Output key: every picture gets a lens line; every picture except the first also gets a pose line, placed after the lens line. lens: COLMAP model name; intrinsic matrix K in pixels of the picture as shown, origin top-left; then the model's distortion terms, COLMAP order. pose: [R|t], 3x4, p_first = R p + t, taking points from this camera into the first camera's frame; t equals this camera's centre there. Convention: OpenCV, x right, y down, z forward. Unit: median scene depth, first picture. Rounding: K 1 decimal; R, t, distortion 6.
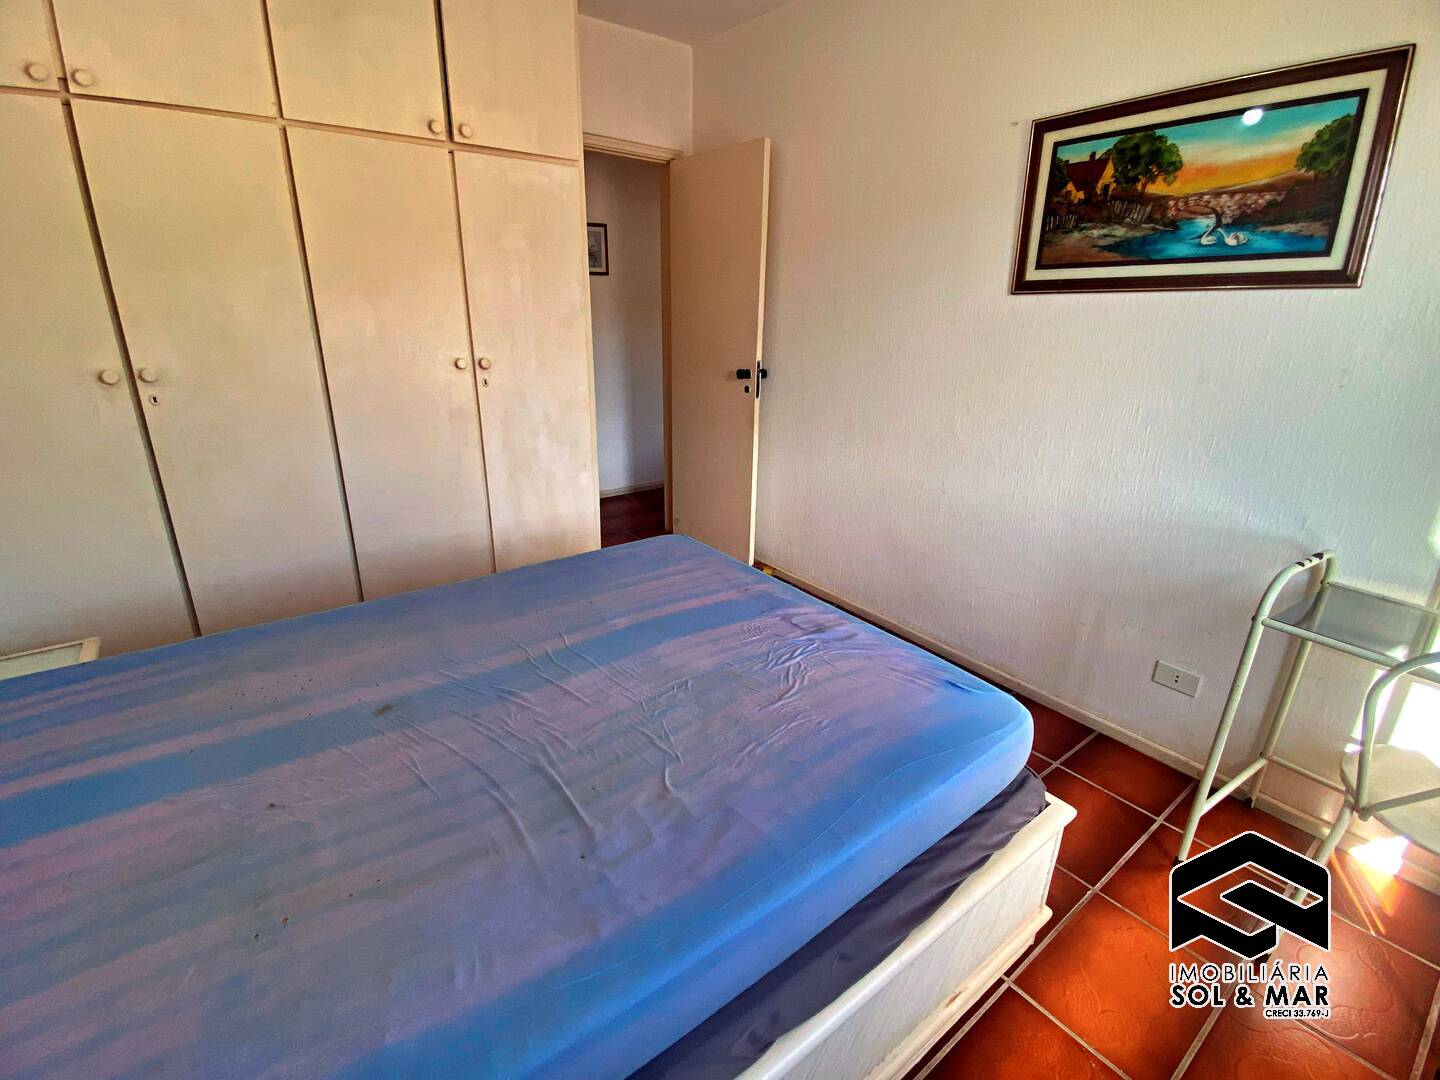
lens RADIAL K [[659.3, 0, 717.2], [0, 659.3, 536.1], [0, 0, 1]] dist [0.018367, -0.019197]
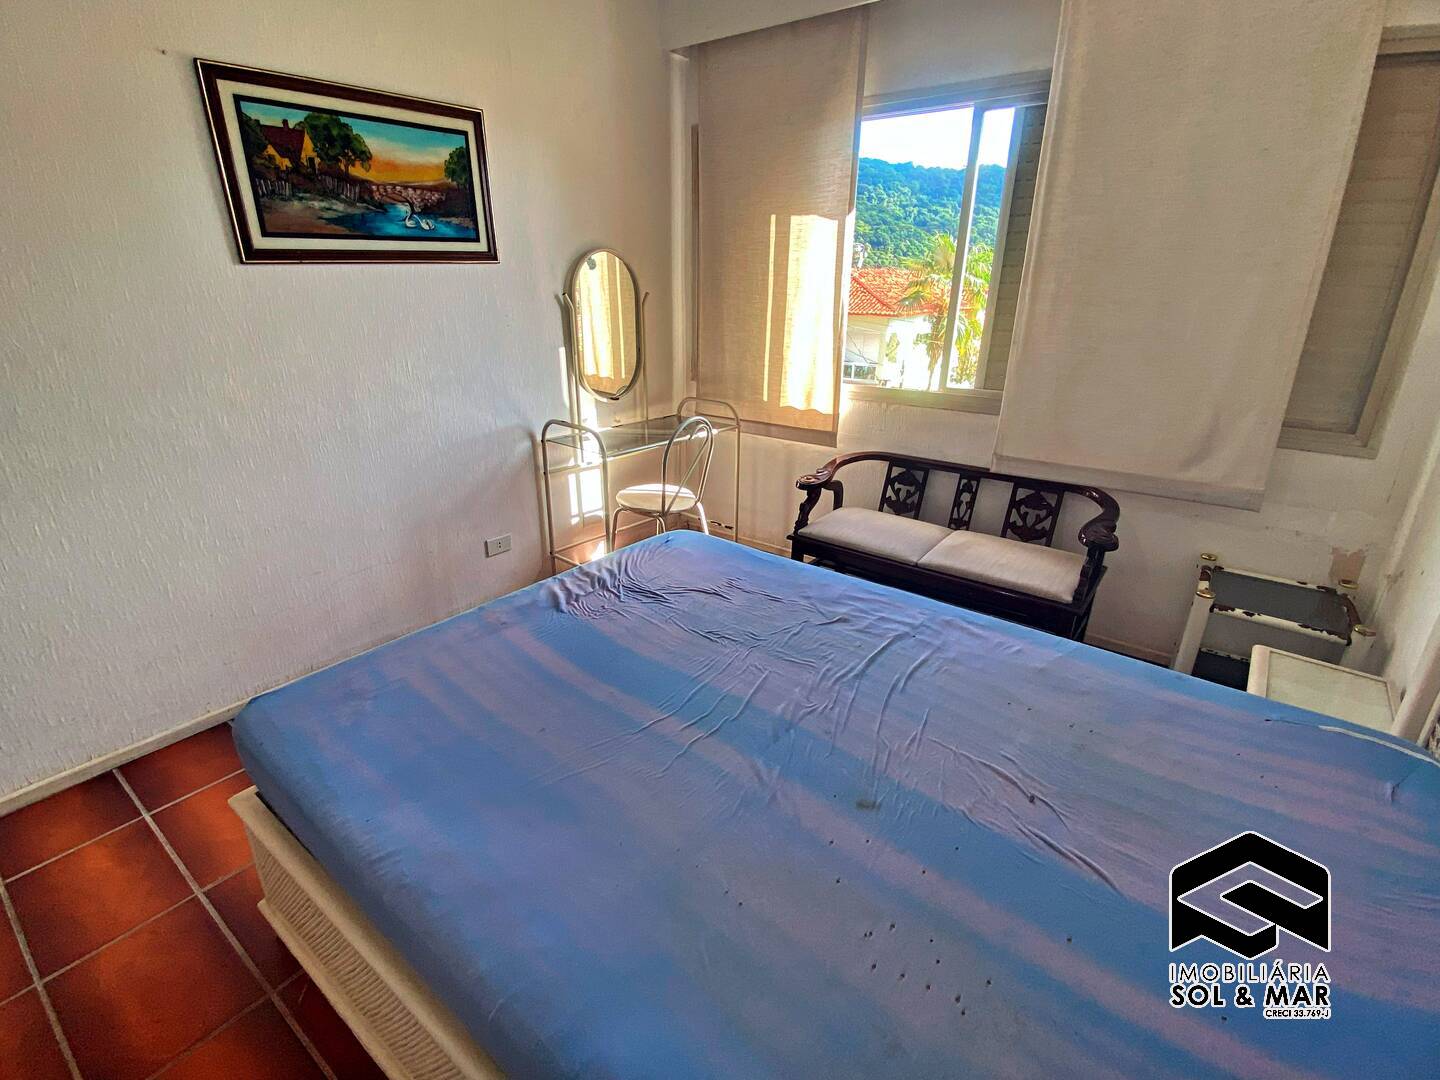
lens RADIAL K [[659.3, 0, 717.2], [0, 659.3, 536.1], [0, 0, 1]] dist [0.018367, -0.019197]
pose [[-0.257639, -0.365127, 0.894597, -0.755004], [0.313287, 0.844269, 0.434811, -0.300145], [-0.914042, 0.392290, -0.103128, 0.805162]]
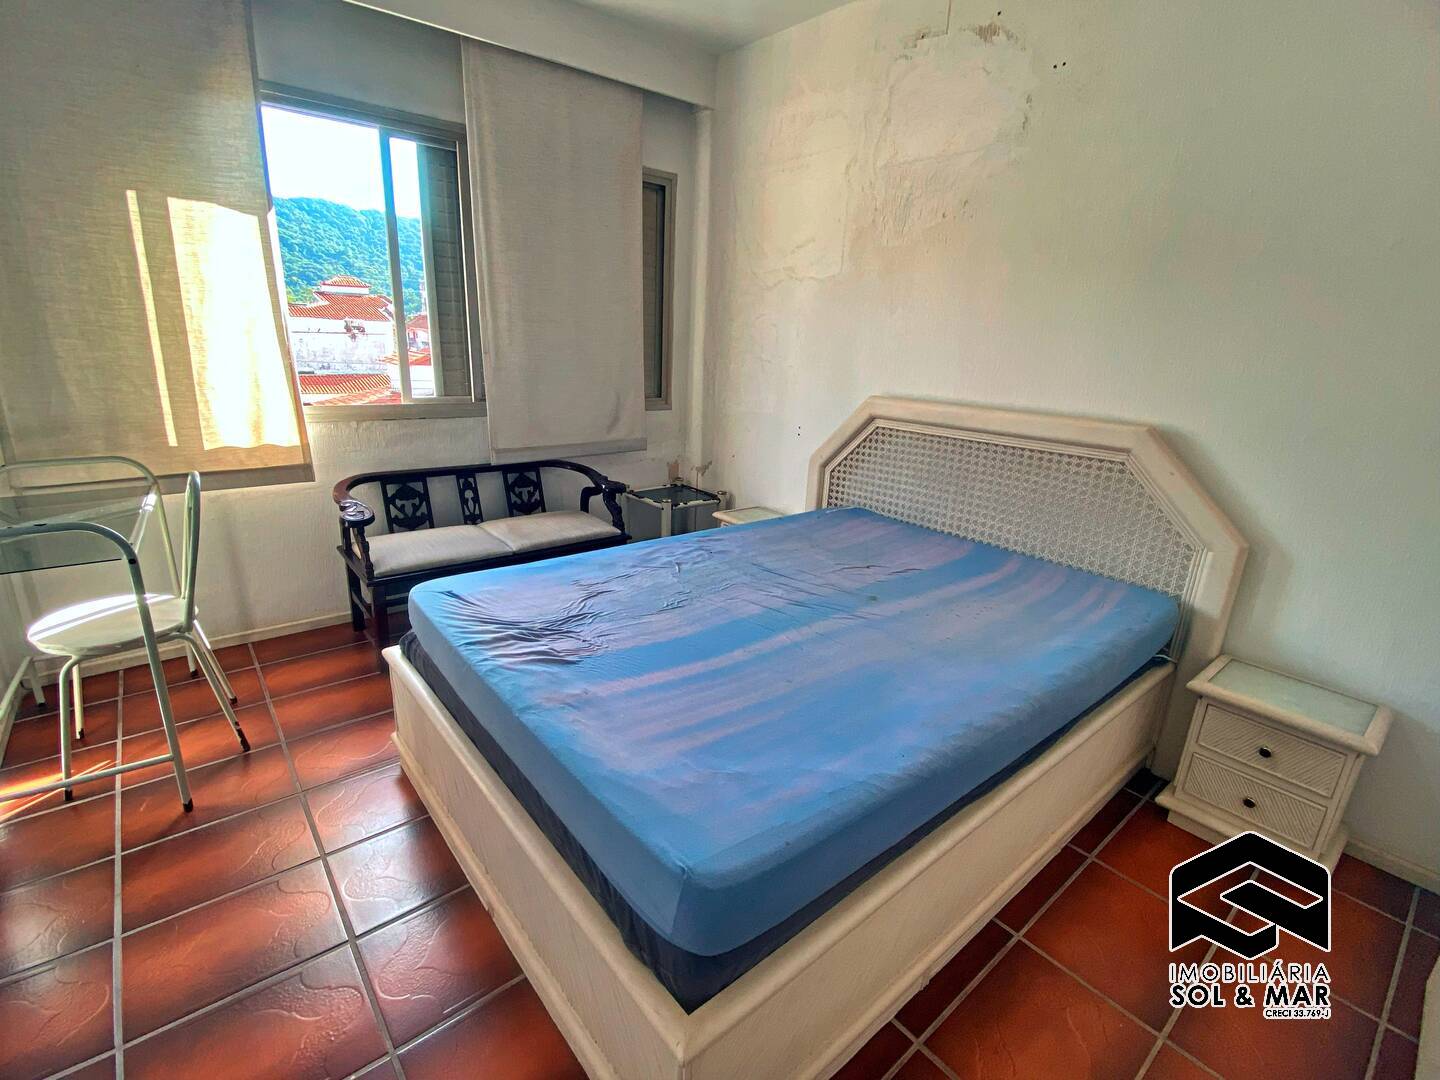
lens RADIAL K [[658.4, 0, 714.7], [0, 658.4, 528.7], [0, 0, 1]] dist [0.066293, -0.056381]
pose [[-0.997245, -0.056694, -0.047839, -0.052175], [-0.074025, 0.802373, 0.592214, -0.505392], [0.004810, 0.594124, -0.804359, 1.496611]]
